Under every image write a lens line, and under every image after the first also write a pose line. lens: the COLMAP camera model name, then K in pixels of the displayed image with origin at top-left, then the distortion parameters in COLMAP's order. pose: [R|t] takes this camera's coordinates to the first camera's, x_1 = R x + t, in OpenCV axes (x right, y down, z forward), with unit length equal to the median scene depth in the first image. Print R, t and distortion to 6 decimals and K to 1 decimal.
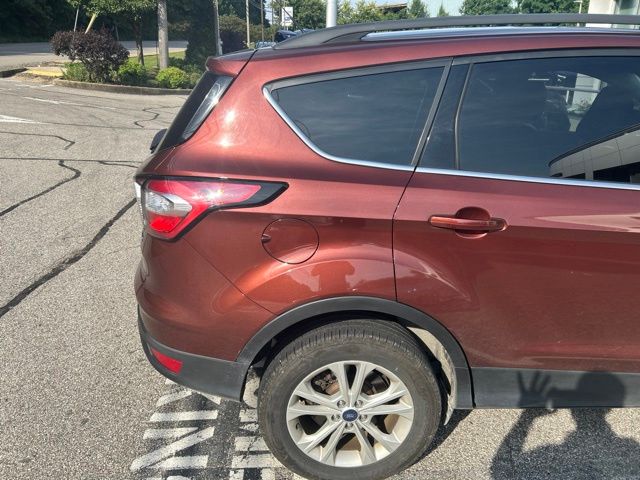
lens RADIAL K [[483.0, 0, 315.8], [0, 483.0, 241.0], [0, 0, 1]] dist [0.049707, -0.055907]
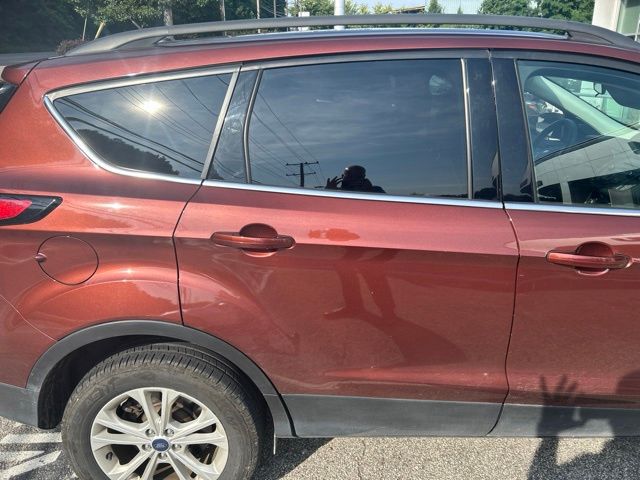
lens RADIAL K [[483.0, 0, 315.8], [0, 483.0, 241.0], [0, 0, 1]] dist [0.049707, -0.055907]
pose [[0.999396, -0.002899, -0.034629, 0.405678], [0.002629, 0.999966, -0.007837, -0.025510], [0.034651, 0.007741, 0.999369, 0.070822]]
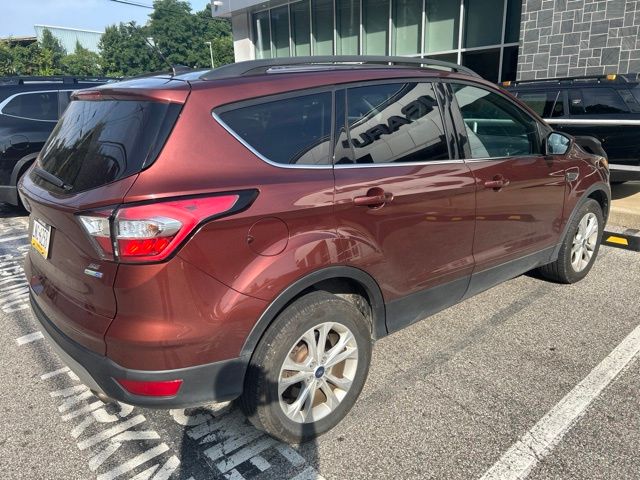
lens RADIAL K [[483.0, 0, 315.8], [0, 483.0, 241.0], [0, 0, 1]] dist [0.049707, -0.055907]
pose [[0.781070, -0.202009, 0.590865, -0.595212], [0.239907, 0.970684, 0.014728, 0.018833], [-0.576519, 0.130249, 0.806636, -0.019930]]
